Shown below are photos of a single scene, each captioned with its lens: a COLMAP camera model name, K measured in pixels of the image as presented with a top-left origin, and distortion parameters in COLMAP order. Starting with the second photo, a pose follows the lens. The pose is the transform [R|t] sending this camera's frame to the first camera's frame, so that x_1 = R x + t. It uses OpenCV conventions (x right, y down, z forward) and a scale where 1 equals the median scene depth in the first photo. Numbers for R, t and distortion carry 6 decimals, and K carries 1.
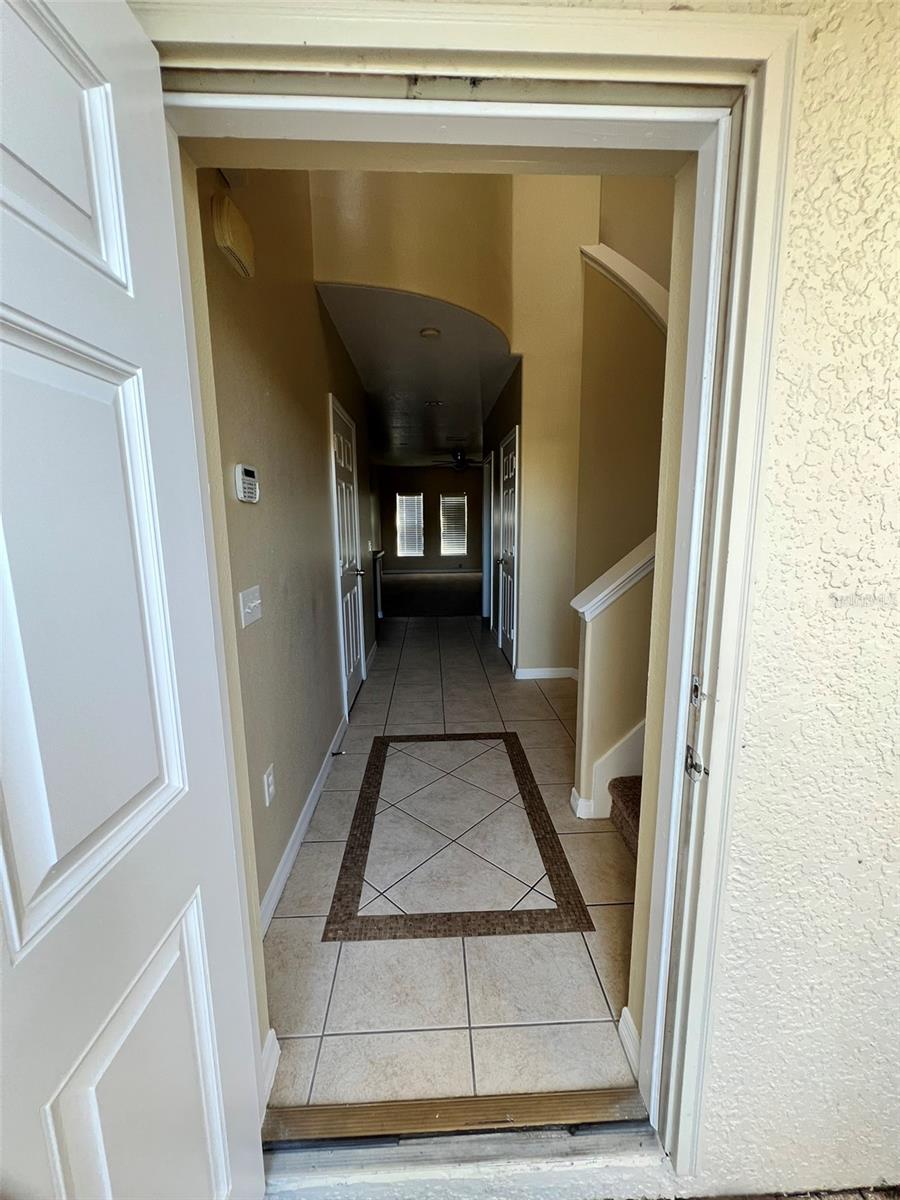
lens RADIAL K [[477.5, 0, 451.5], [0, 477.5, 594.8], [0, 0, 1]] dist [-0.001505, 0.000237]
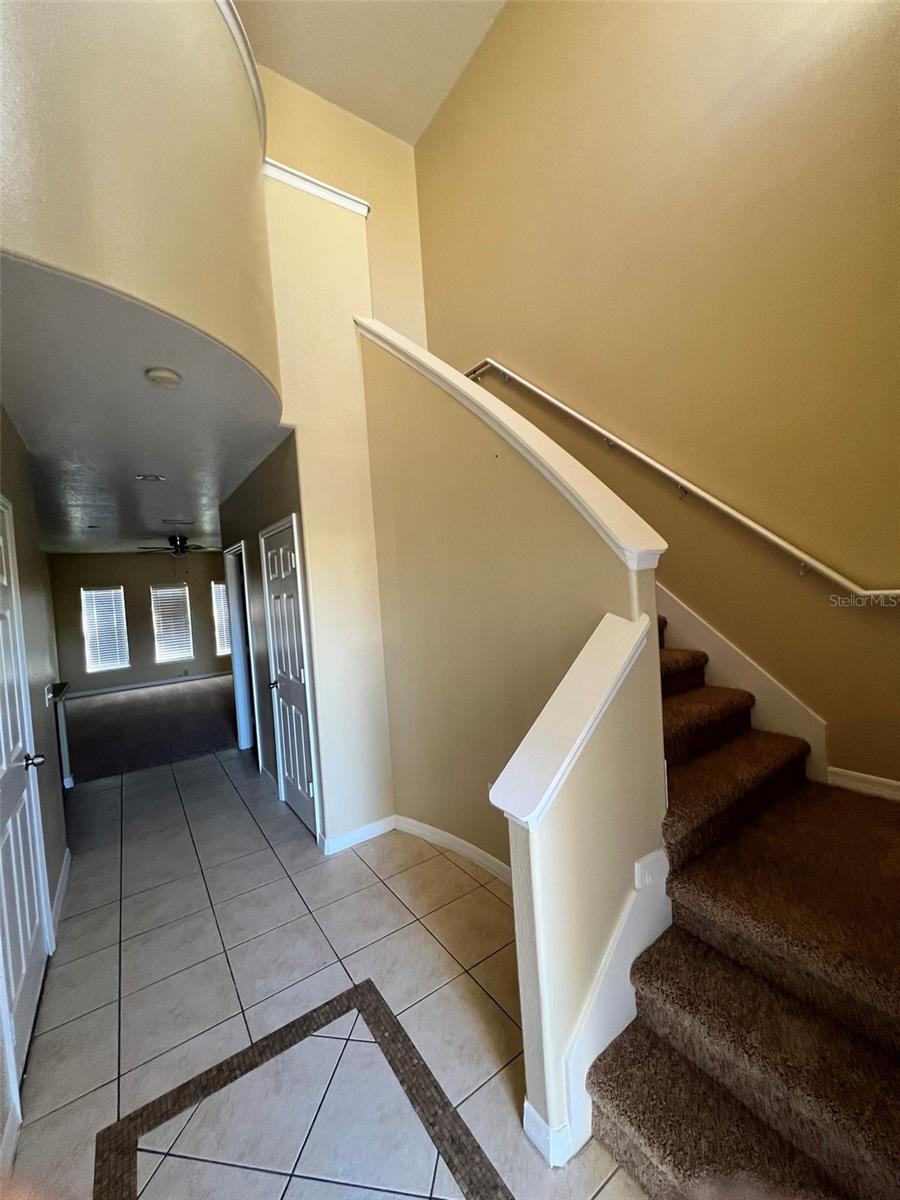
lens RADIAL K [[477.5, 0, 451.5], [0, 477.5, 594.8], [0, 0, 1]] dist [-0.001505, 0.000237]
pose [[0.846453, -0.064442, 0.528550, -0.050486], [0.146265, 0.982604, -0.114436, -0.084706], [-0.511981, 0.174173, 0.841154, 0.207112]]
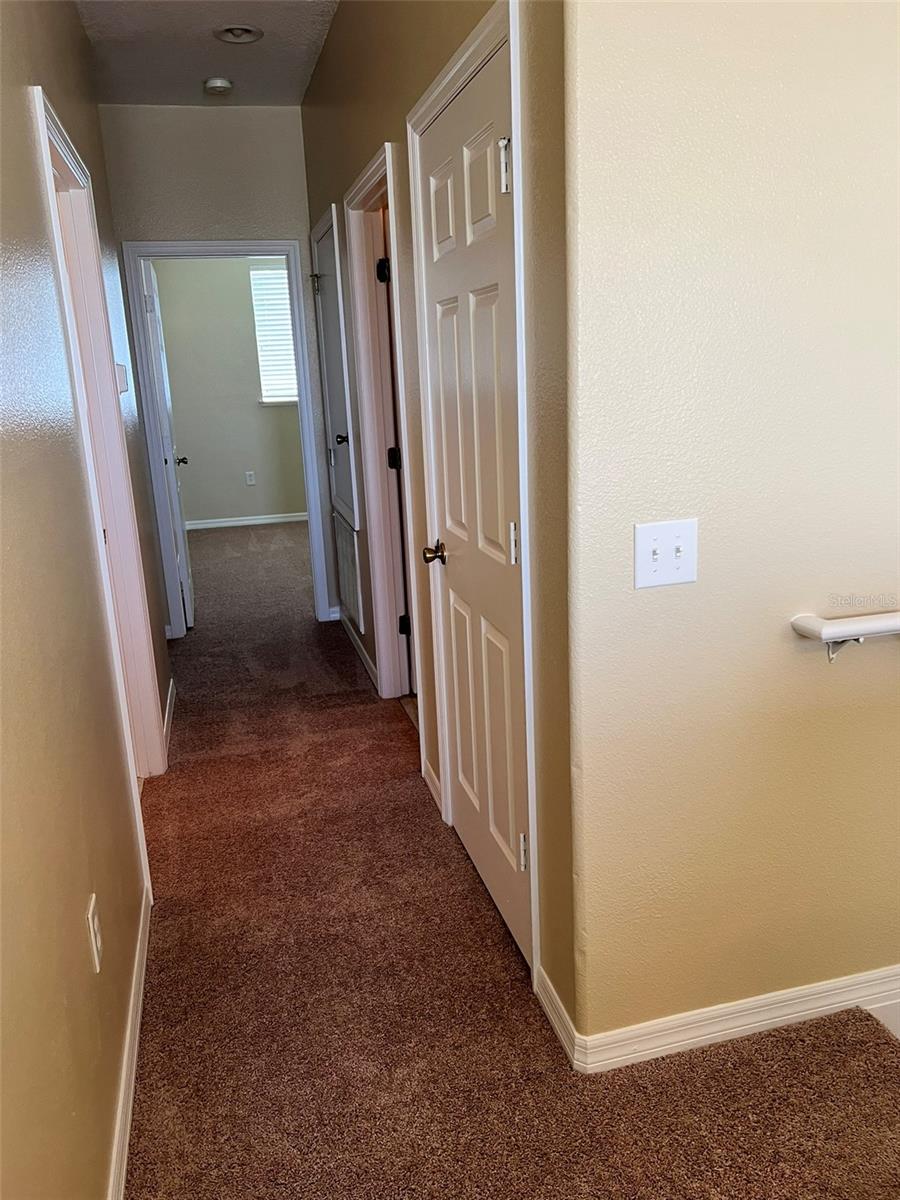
lens RADIAL K [[929.6, 0, 450.0], [0, 929.6, 600.0], [0, 0, 1]] dist [-0.000489, -0.000286]
pose [[0.977271, -0.087776, 0.192969, 0.002105], [0.069283, 0.992513, 0.100586, -0.100678], [-0.200353, -0.084930, 0.976036, 0.472402]]
